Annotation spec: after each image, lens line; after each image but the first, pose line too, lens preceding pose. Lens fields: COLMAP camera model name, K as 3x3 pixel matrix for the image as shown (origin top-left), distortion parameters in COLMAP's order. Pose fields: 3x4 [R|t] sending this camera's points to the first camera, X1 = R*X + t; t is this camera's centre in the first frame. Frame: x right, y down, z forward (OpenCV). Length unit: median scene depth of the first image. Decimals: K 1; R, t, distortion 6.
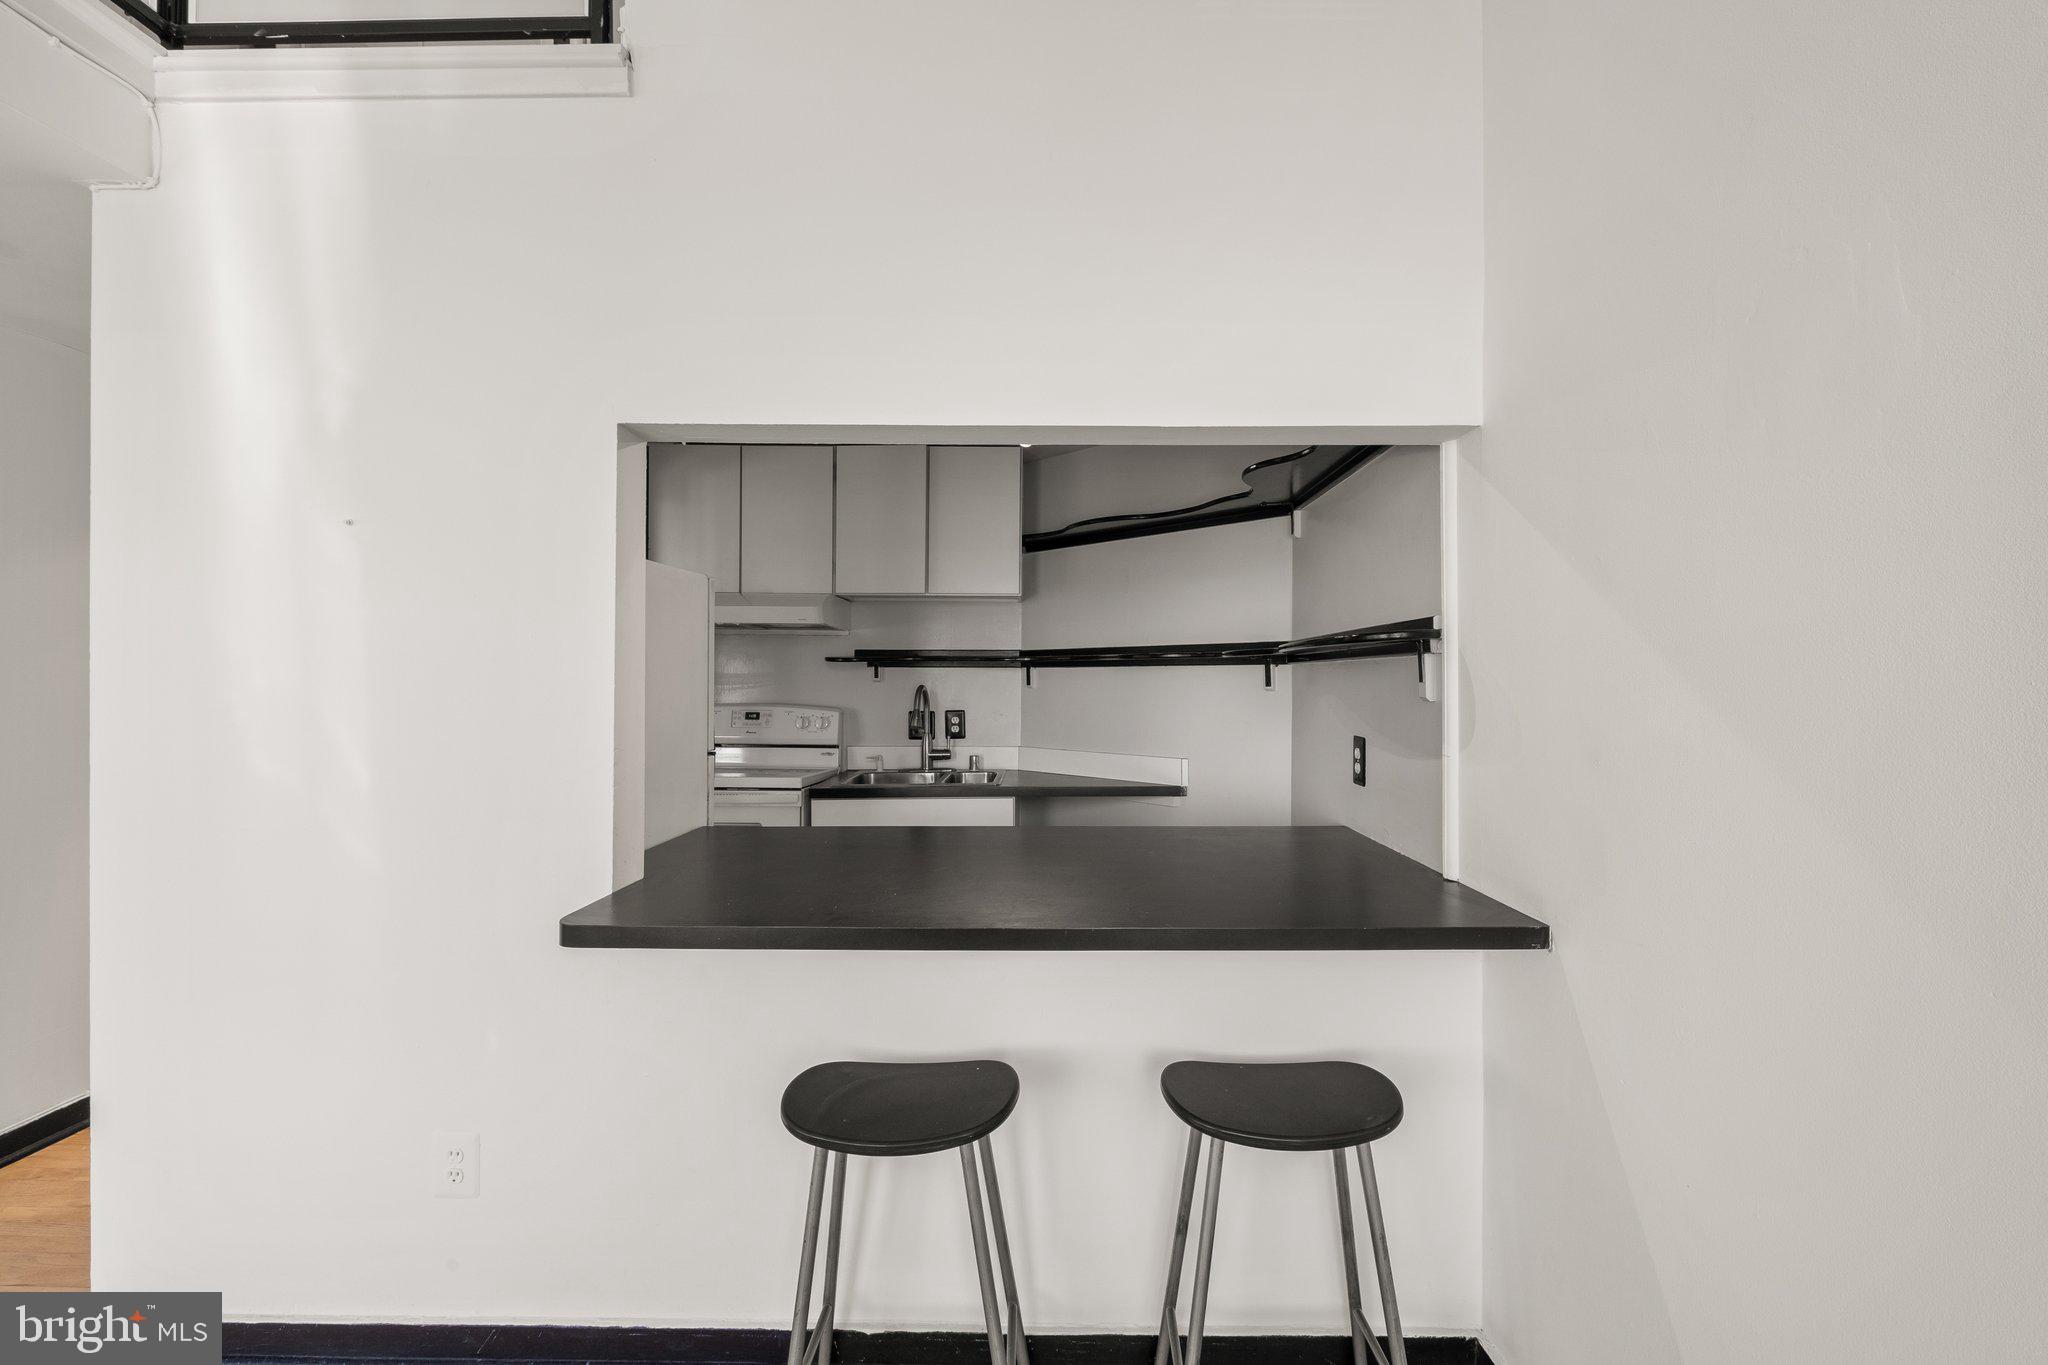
lens RADIAL K [[886.7, 0, 1042.1], [0, 886.7, 676.9], [0, 0, 1]] dist [-0.002267, -0.003508]
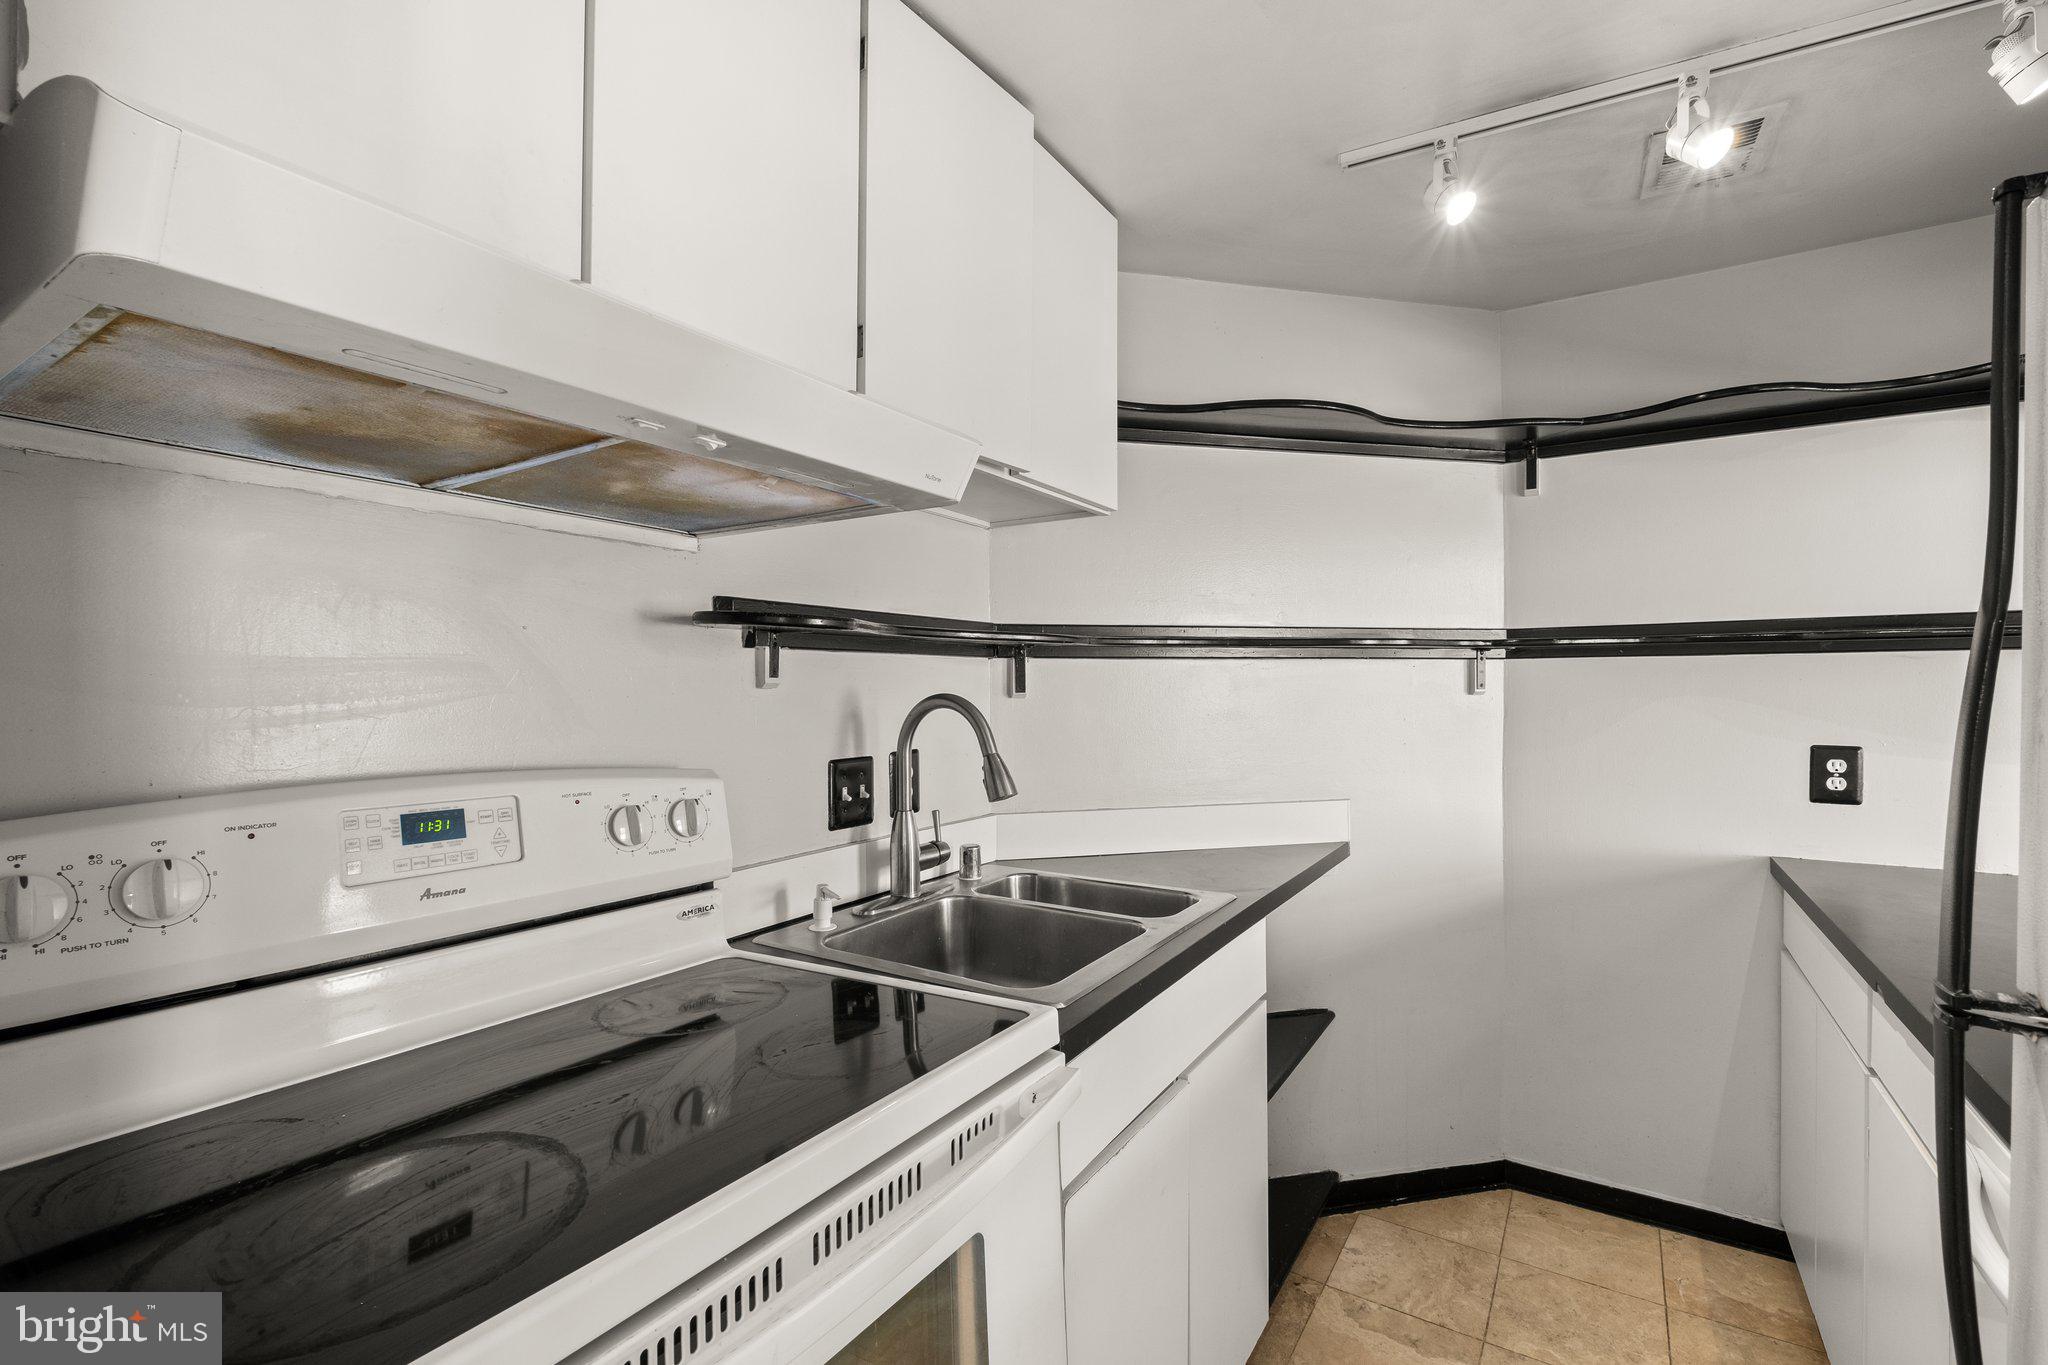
lens RADIAL K [[886.7, 0, 1026.7], [0, 886.7, 684.9], [0, 0, 1]] dist [-0.002267, -0.003508]
pose [[0.532531, -0.001192, 0.846409, -0.460398], [0.003639, 0.999993, -0.000882, 0.005540], [-0.846402, 0.003550, 0.532532, 0.746345]]
